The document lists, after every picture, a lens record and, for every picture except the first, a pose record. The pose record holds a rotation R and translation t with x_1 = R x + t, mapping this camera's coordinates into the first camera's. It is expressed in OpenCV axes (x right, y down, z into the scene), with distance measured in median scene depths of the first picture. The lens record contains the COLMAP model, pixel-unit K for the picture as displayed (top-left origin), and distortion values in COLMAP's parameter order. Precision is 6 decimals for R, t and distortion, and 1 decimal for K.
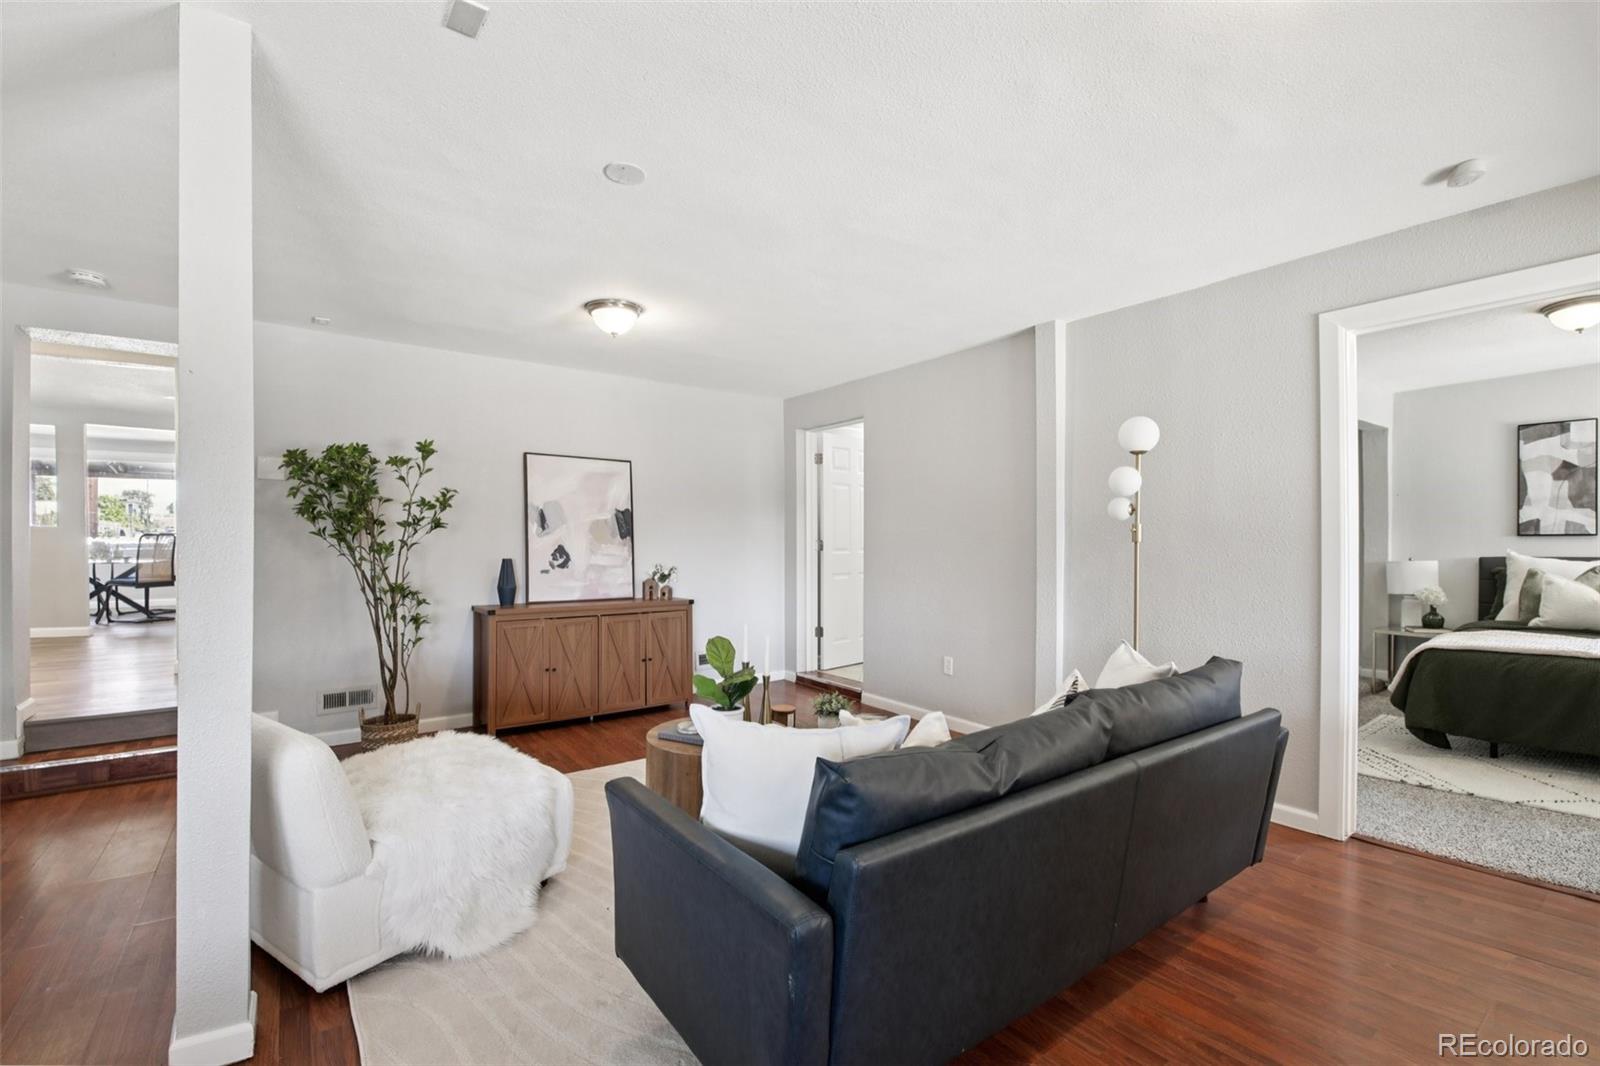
lens RADIAL K [[694.9, 0, 796.2], [0, 694.9, 541.4], [0, 0, 1]] dist [-0.007797, -0.004397]
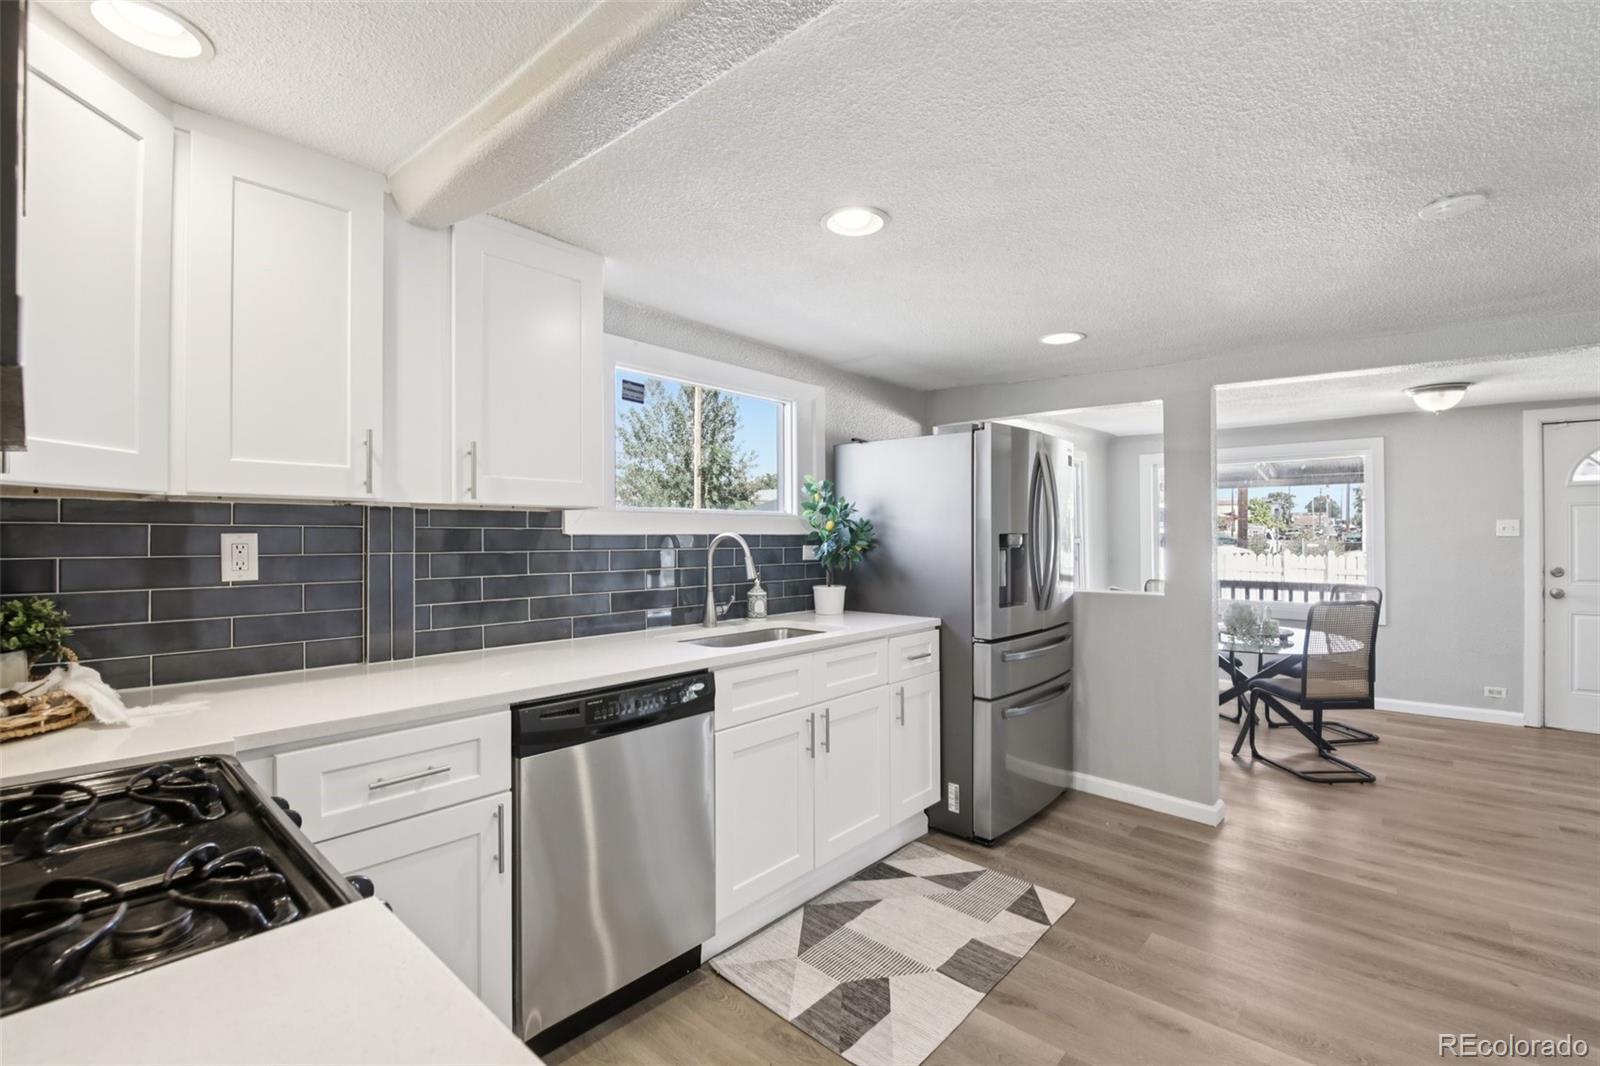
lens RADIAL K [[694.9, 0, 799.3], [0, 694.9, 530.6], [0, 0, 1]] dist [-0.007797, -0.004397]
pose [[0.198649, -0.004939, -0.980058, -0.794384], [-0.002982, 0.999980, -0.005643, -0.085929], [0.980066, 0.004043, 0.198630, 0.796374]]
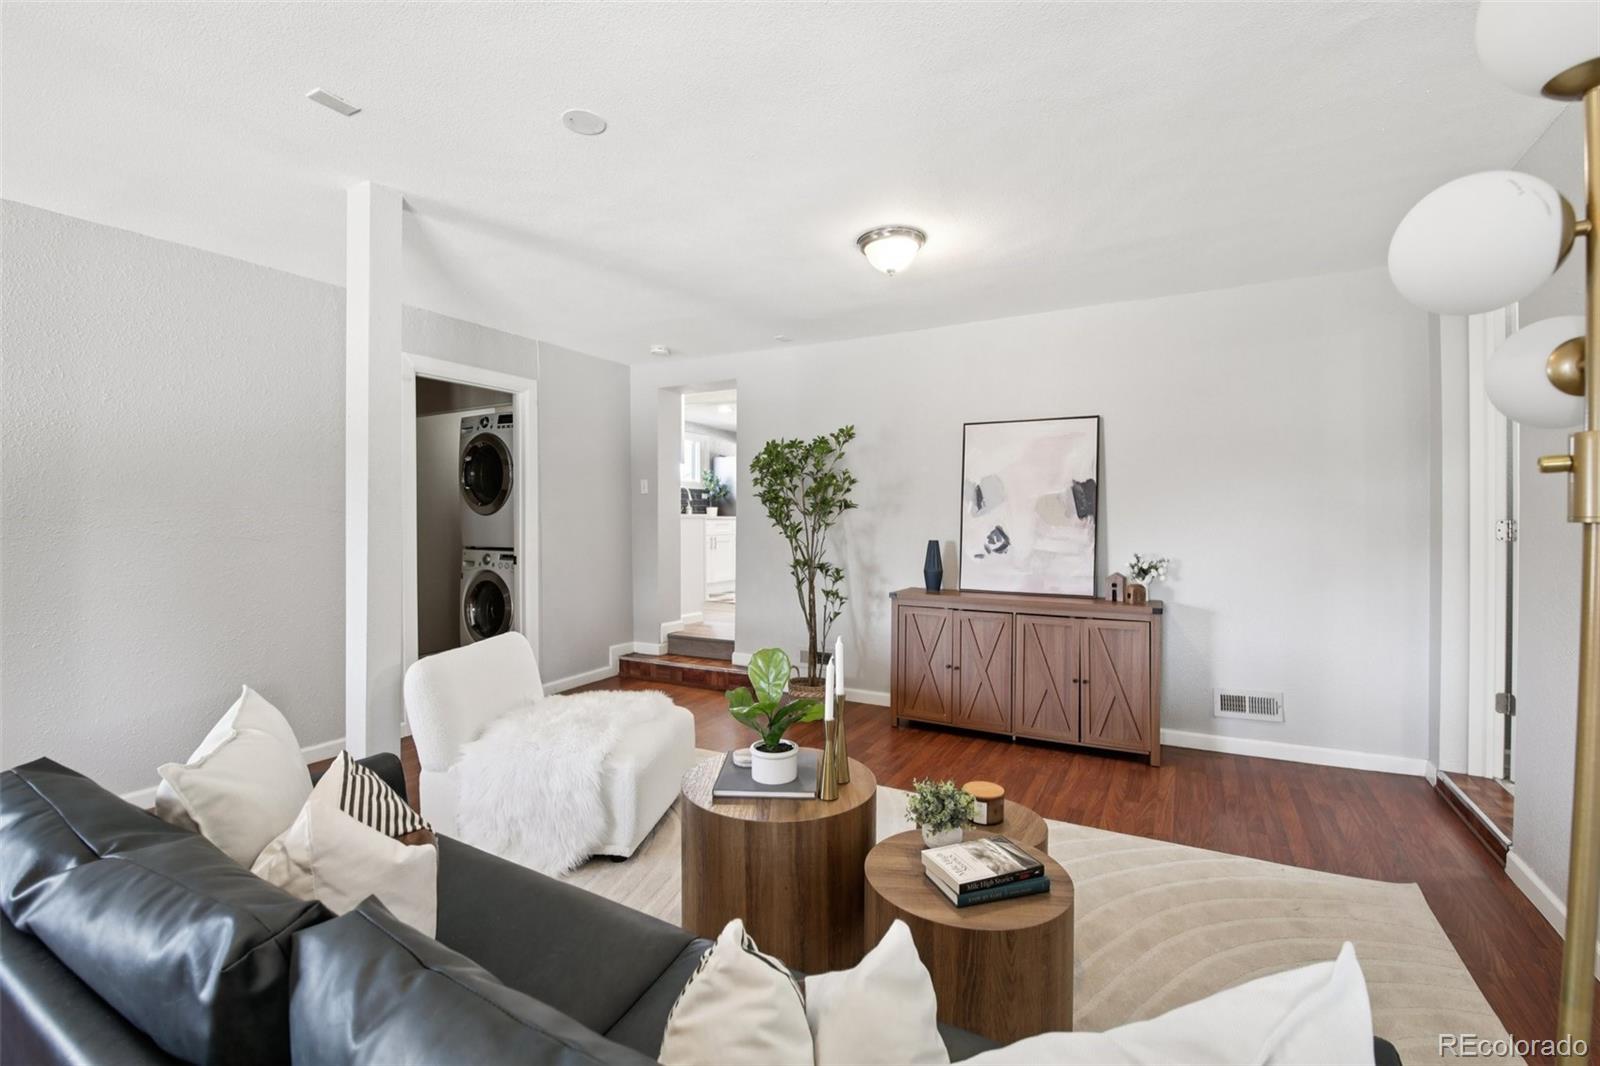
lens RADIAL K [[694.9, 0, 807.9], [0, 694.9, 526.8], [0, 0, 1]] dist [-0.007797, -0.004397]
pose [[0.412867, 0.005406, -0.910775, 0.342625], [-0.001243, 0.999985, 0.005372, 0.001756], [0.910790, -0.001086, 0.412868, 0.429368]]
